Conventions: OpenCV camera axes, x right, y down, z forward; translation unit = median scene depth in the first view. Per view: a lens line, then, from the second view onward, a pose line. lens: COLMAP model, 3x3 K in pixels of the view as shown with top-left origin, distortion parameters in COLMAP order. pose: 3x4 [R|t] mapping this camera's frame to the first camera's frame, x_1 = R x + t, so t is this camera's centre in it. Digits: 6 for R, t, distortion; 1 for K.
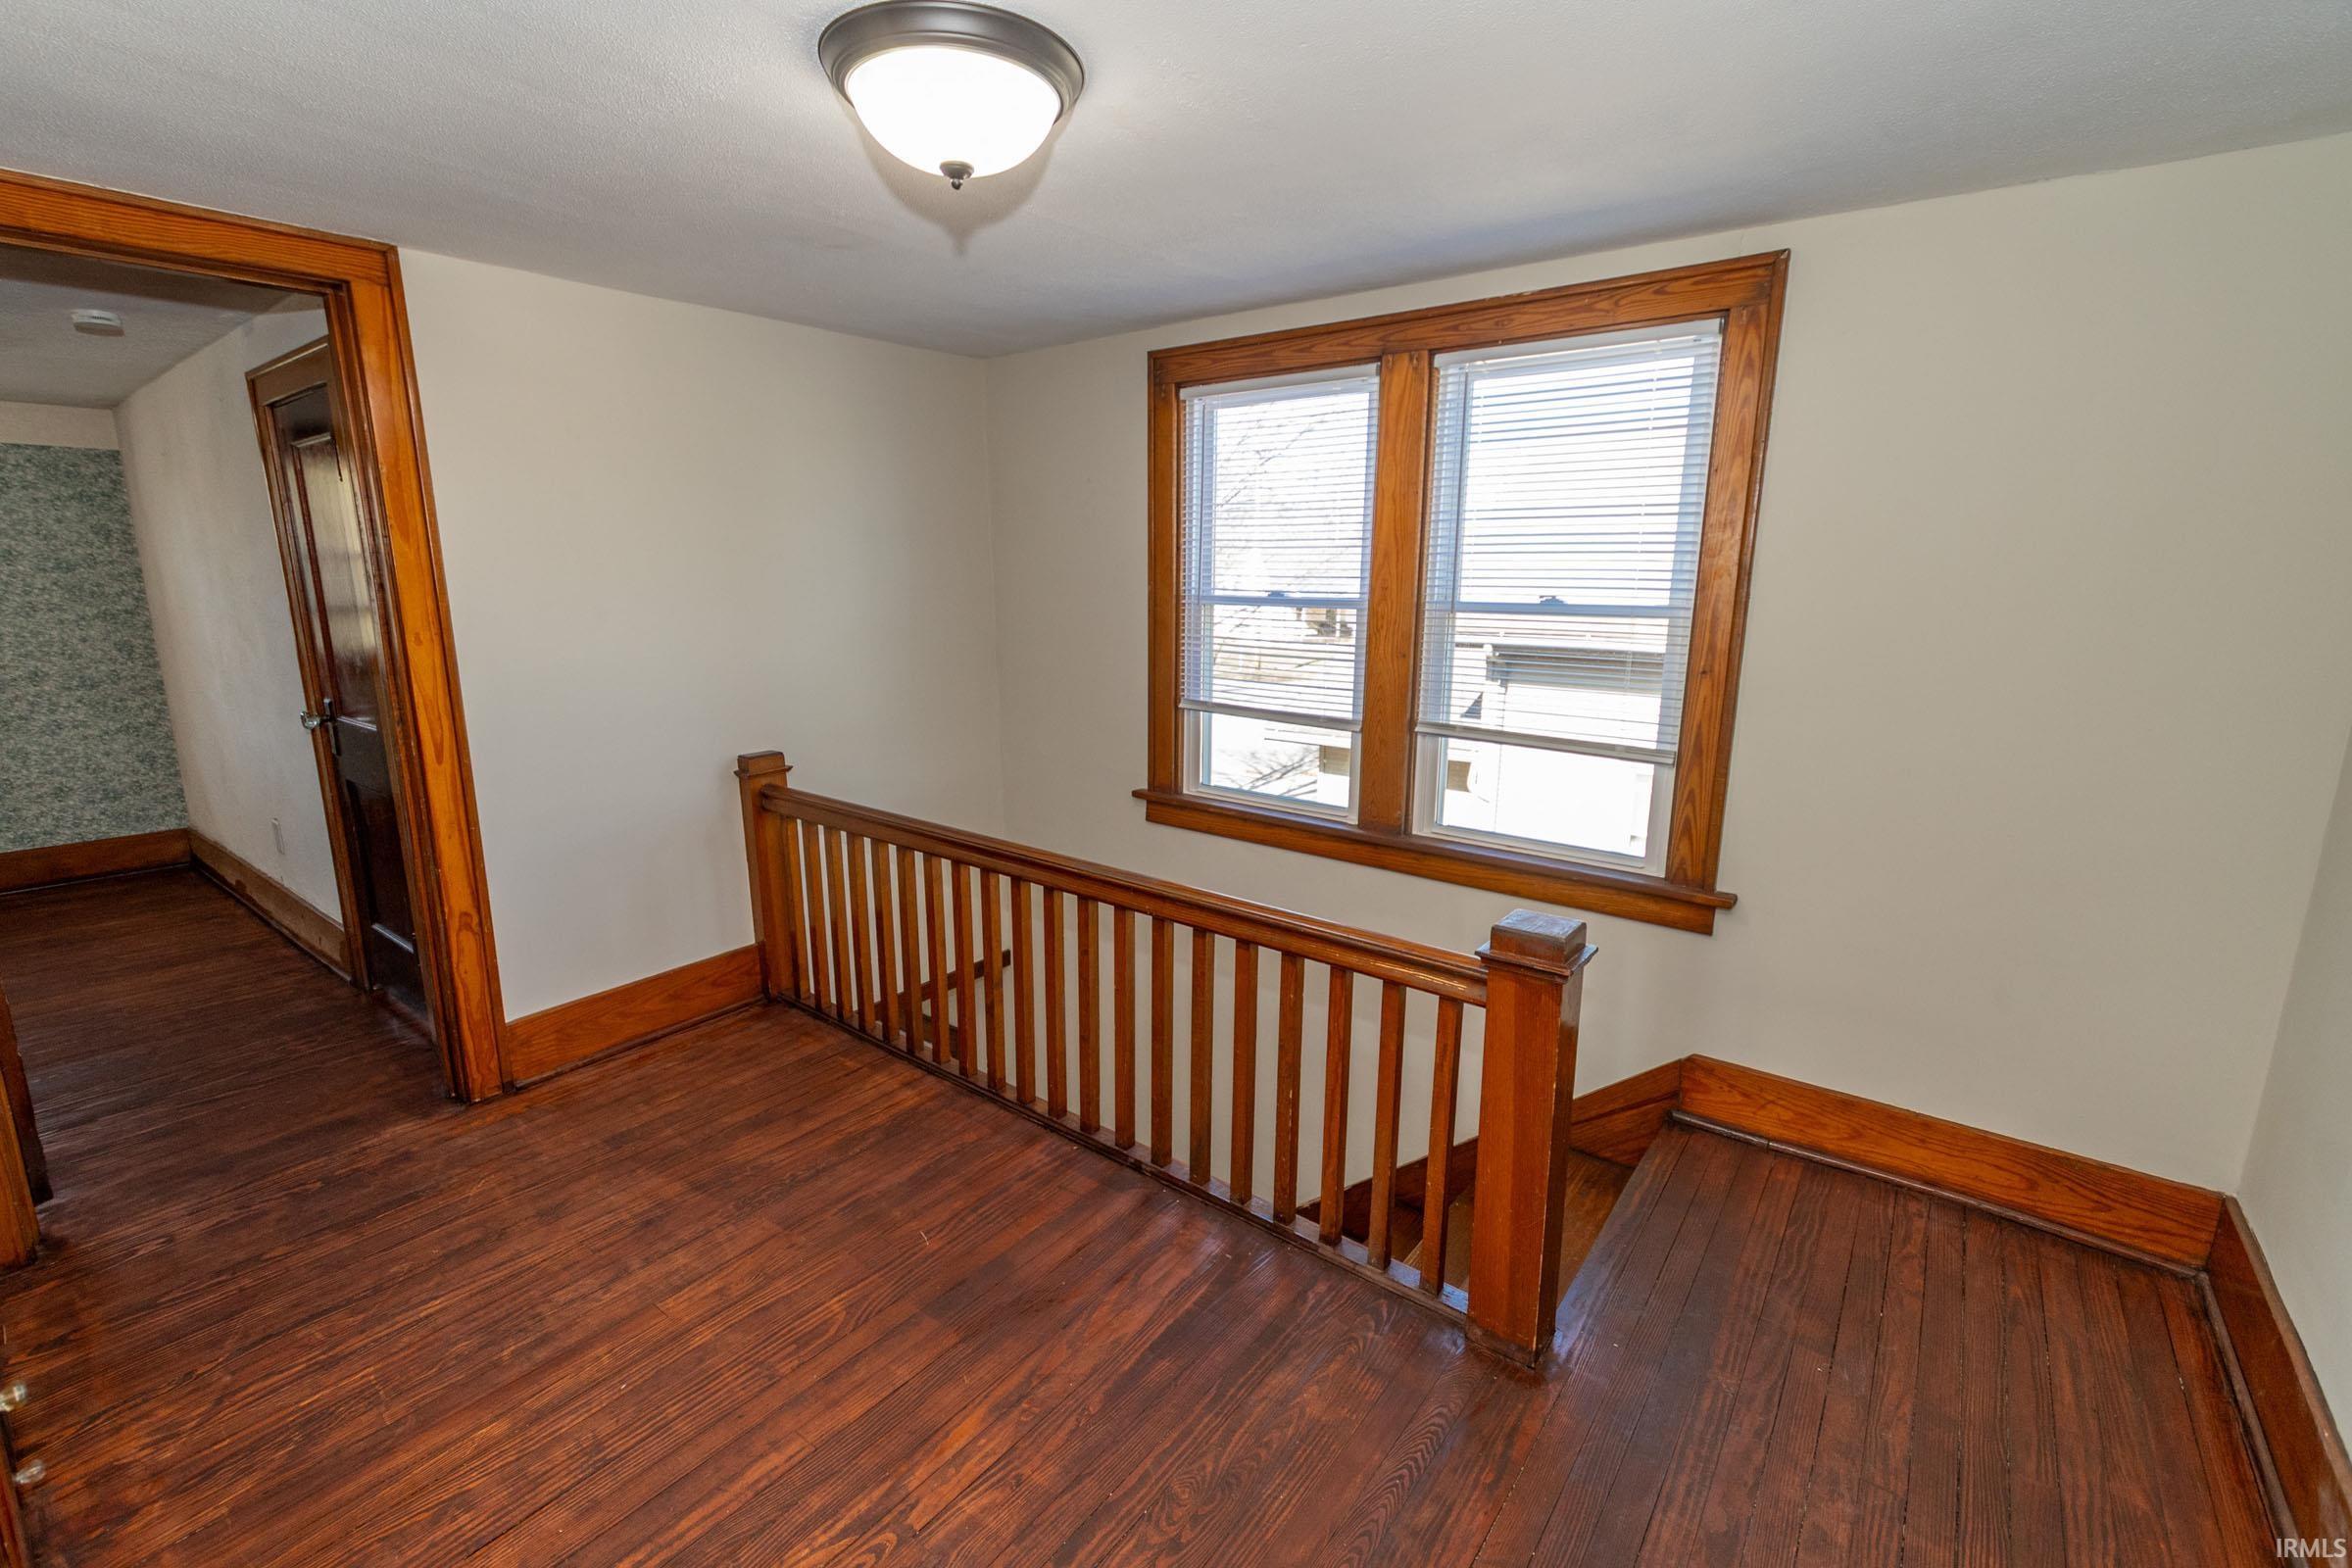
lens RADIAL K [[1027.3, 0, 1153.6], [0, 1027.3, 781.9], [0, 0, 1]] dist [-0.000255, -0.000378]
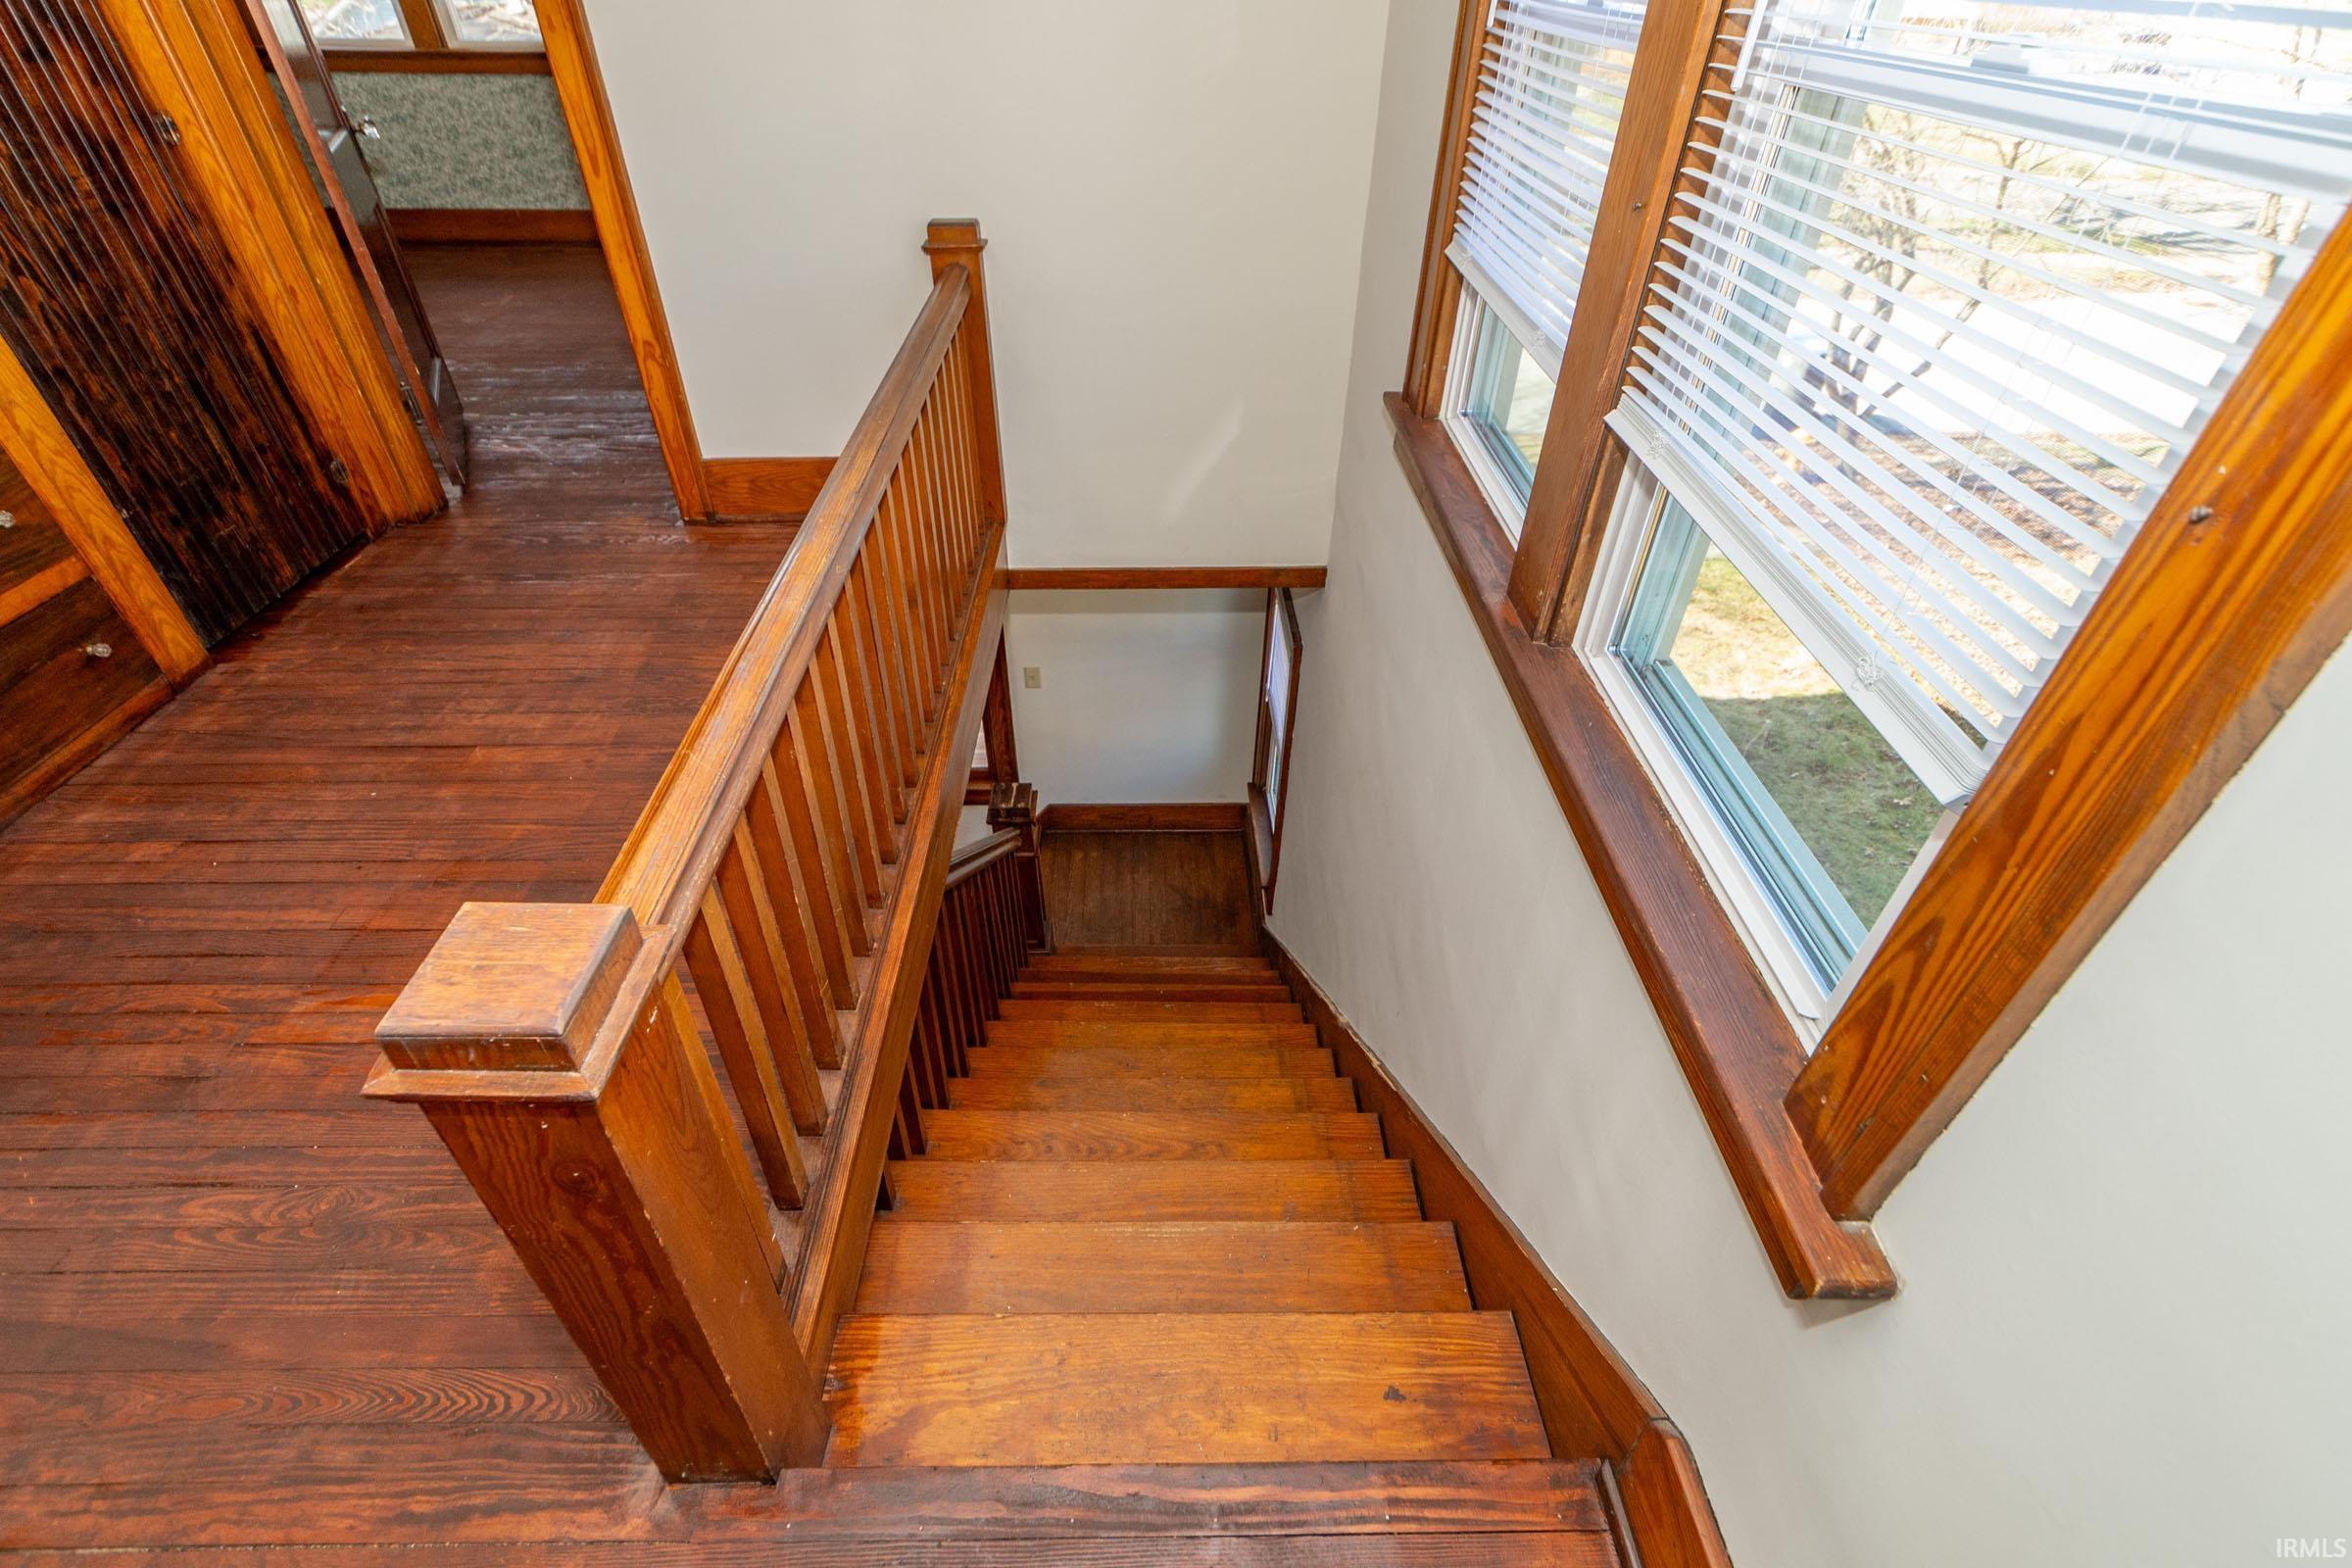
lens RADIAL K [[1050.0, 0, 1149.0], [0, 1050.0, 764.8], [0, 0, 1]] dist [-0.001326, 0.003712]
pose [[0.628406, 0.479856, -0.612245, 0.487402], [-0.163135, 0.850856, 0.499430, -0.117125], [0.760588, -0.213966, 0.612964, 0.607635]]
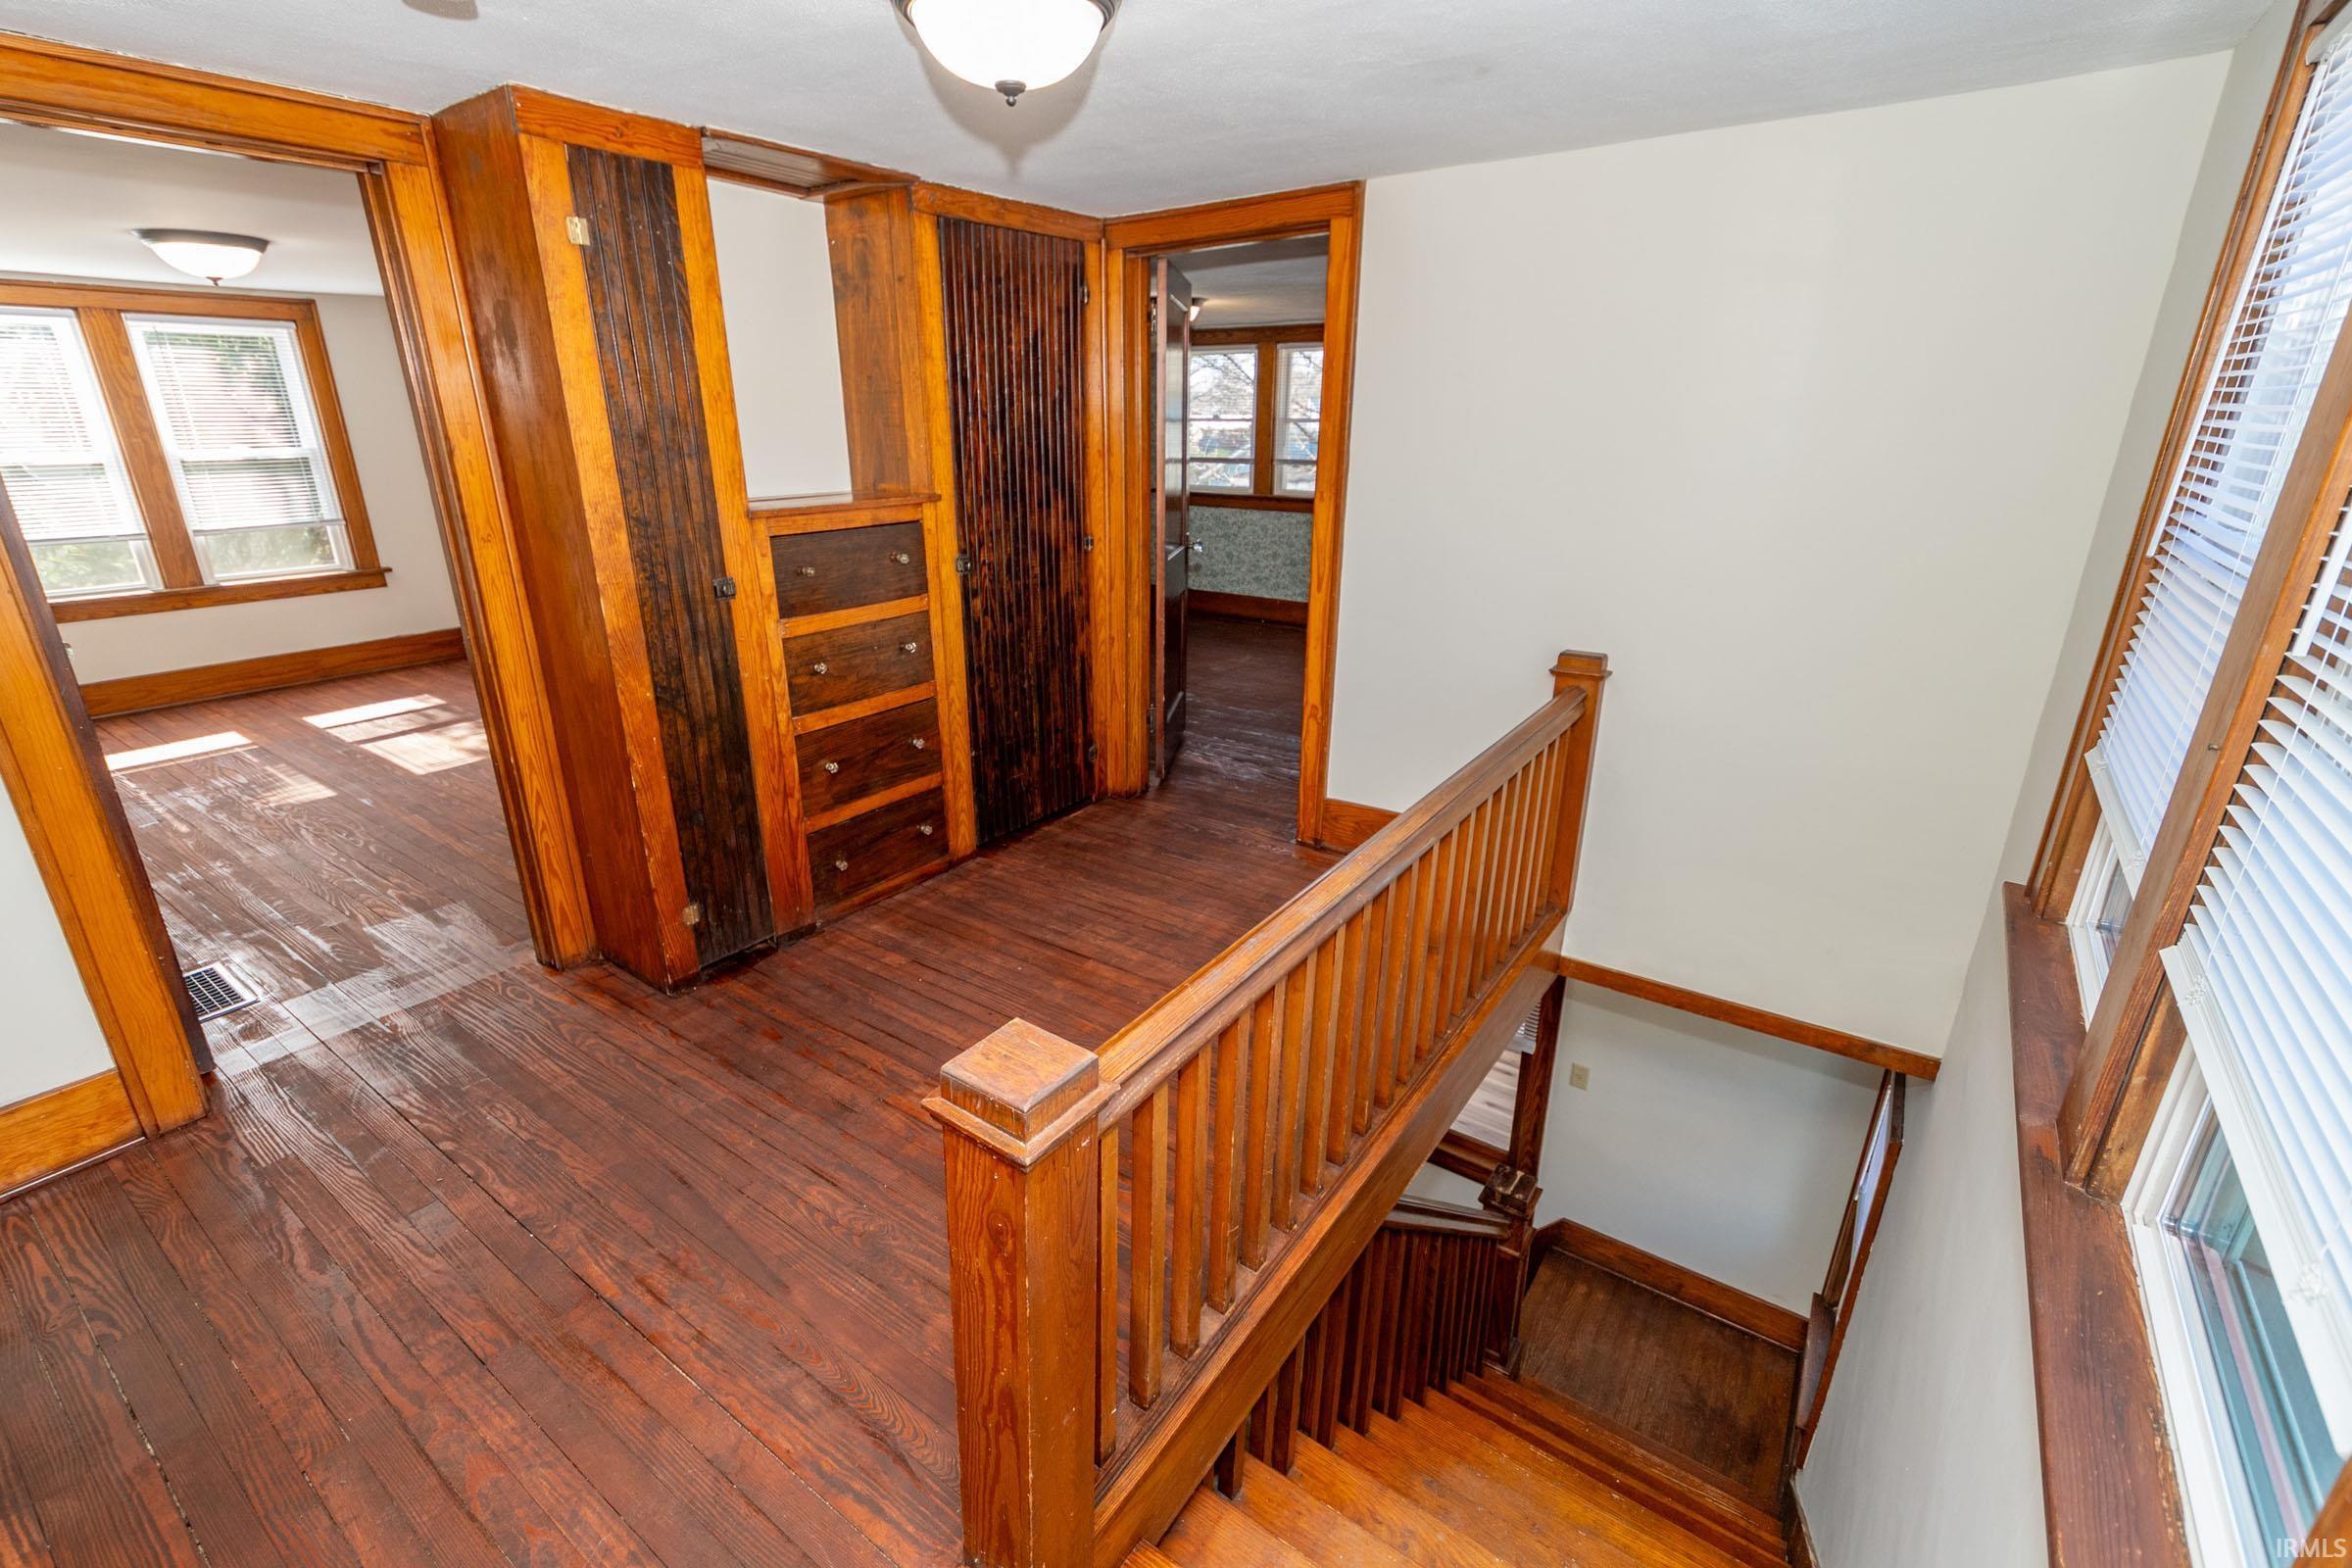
lens RADIAL K [[1027.3, 0, 1153.6], [0, 1027.3, 781.9], [0, 0, 1]] dist [-0.000255, -0.000378]
pose [[0.049608, 0.333535, -0.941432, 0.592015], [-0.209108, 0.925170, 0.316755, -0.154418], [0.976633, 0.181147, 0.115640, 0.621286]]
